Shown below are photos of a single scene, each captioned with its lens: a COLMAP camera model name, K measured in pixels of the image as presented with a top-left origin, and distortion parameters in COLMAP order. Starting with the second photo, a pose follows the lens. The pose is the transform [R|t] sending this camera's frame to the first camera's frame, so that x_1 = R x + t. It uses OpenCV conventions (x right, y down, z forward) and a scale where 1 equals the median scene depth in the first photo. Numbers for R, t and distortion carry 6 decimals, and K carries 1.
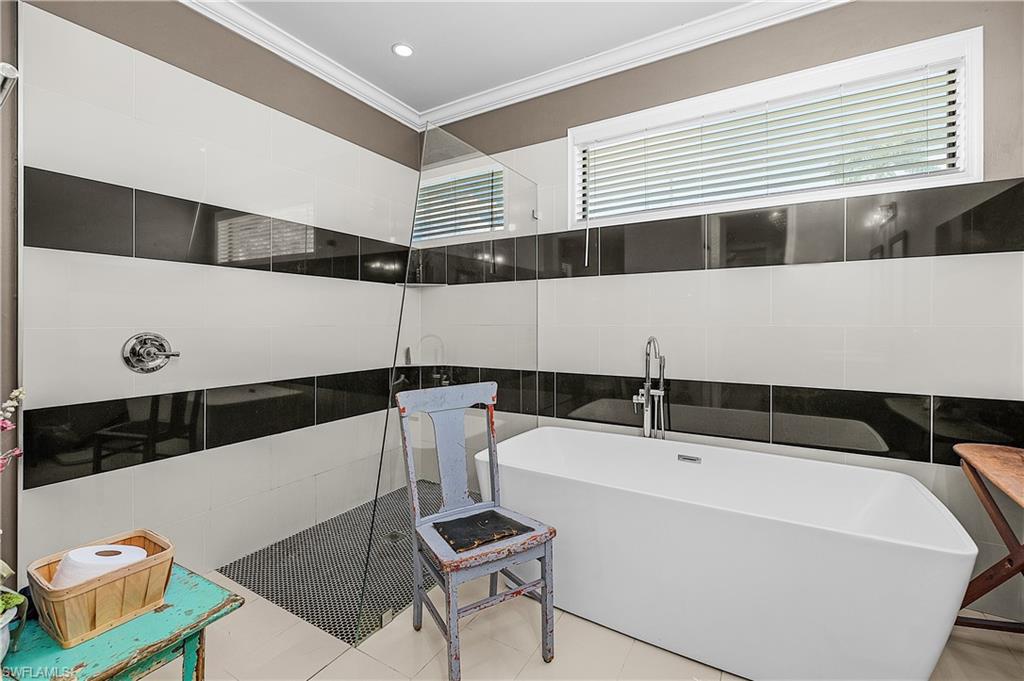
lens RADIAL K [[441.3, 0, 513.7], [0, 441.3, 318.9], [0, 0, 1]] dist [0.003857, 0.000481]
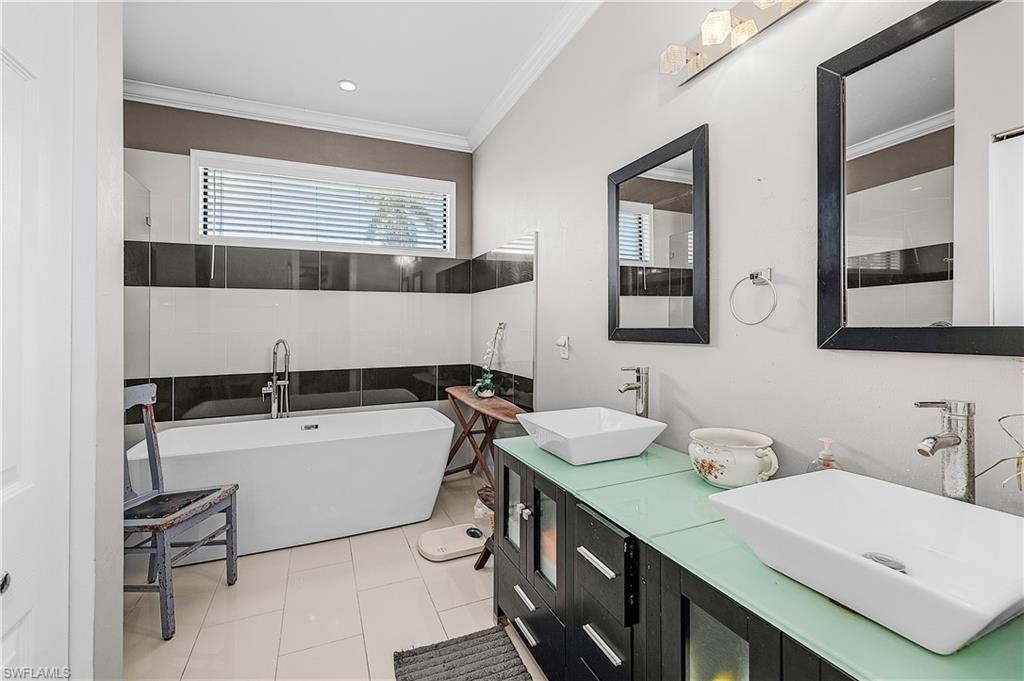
lens RADIAL K [[441.3, 0, 510.7], [0, 441.3, 330.4], [0, 0, 1]] dist [0.003857, 0.000481]
pose [[0.582946, -0.006853, 0.812482, -0.411712], [-0.005066, 0.999914, 0.012069, -0.007723], [-0.812495, -0.011151, 0.582861, -0.362557]]
